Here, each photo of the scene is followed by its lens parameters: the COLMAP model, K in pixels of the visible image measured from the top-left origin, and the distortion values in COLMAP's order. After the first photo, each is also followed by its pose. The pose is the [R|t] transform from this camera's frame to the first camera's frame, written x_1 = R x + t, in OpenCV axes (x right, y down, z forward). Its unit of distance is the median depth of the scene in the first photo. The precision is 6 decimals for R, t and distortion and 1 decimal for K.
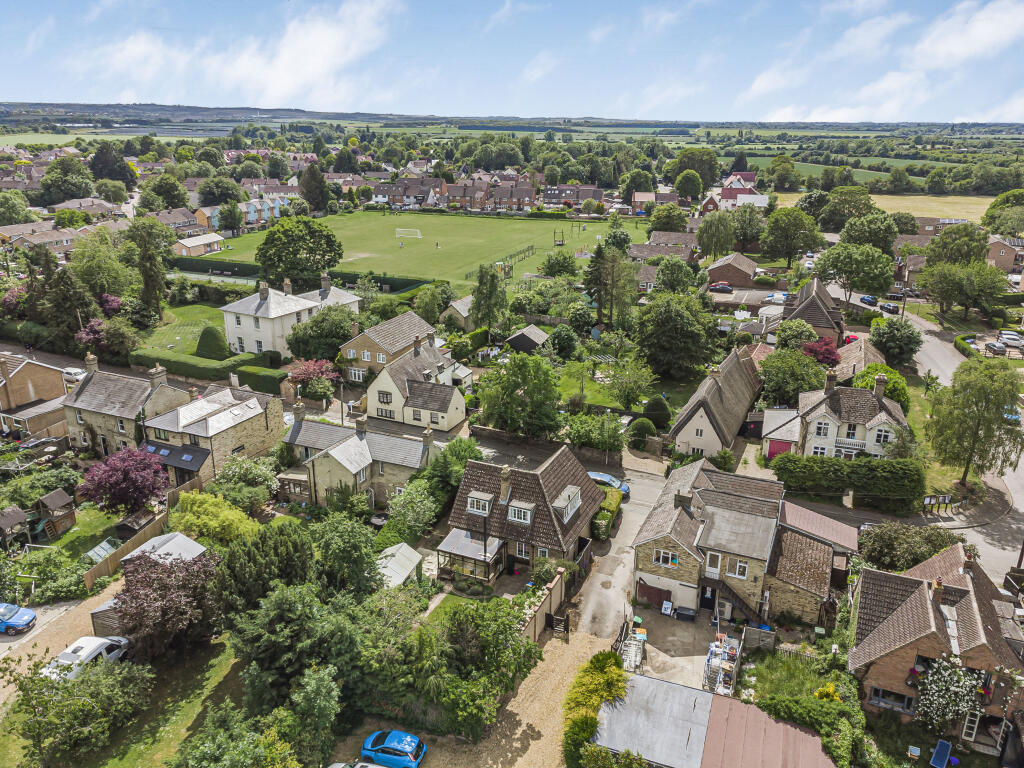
lens RADIAL K [[754.7, 0, 512.0], [0, 754.7, 384.0], [0, 0, 1]] dist [0.012498, 0.004999]
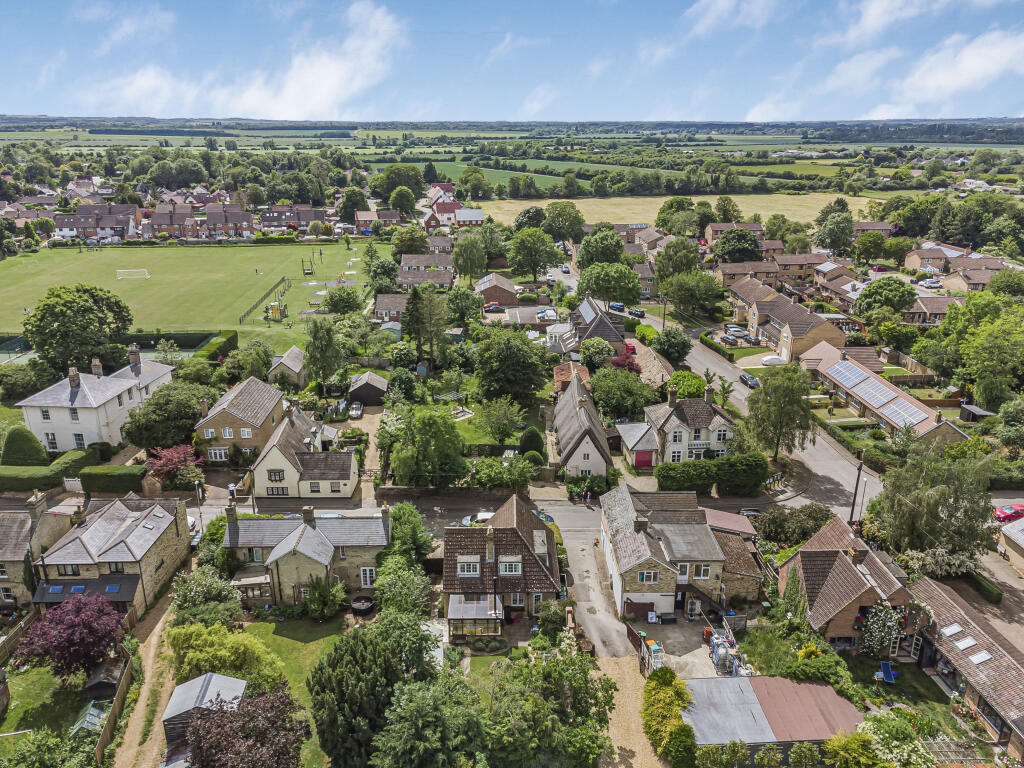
lens RADIAL K [[754.7, 0, 512.0], [0, 754.7, 384.0], [0, 0, 1]] dist [0.012498, 0.004999]
pose [[0.911811, -0.140457, 0.385841, -0.250658], [0.141091, 0.989633, 0.026833, -0.081772], [-0.385610, 0.029972, 0.922175, -0.018222]]
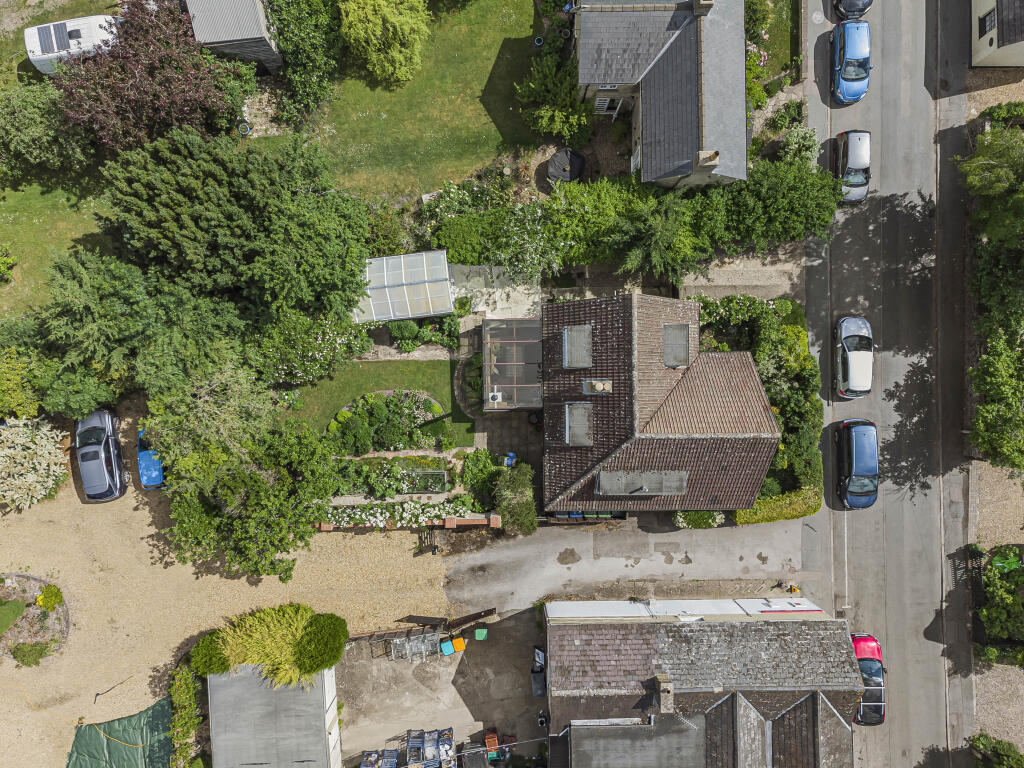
lens RADIAL K [[754.7, 0, 512.0], [0, 754.7, 384.0], [0, 0, 1]] dist [0.012498, 0.004999]
pose [[0.412632, 0.910853, -0.009051, -0.022101], [-0.303015, 0.146628, 0.941638, -0.253340], [0.859021, -0.385808, 0.336505, 0.513177]]
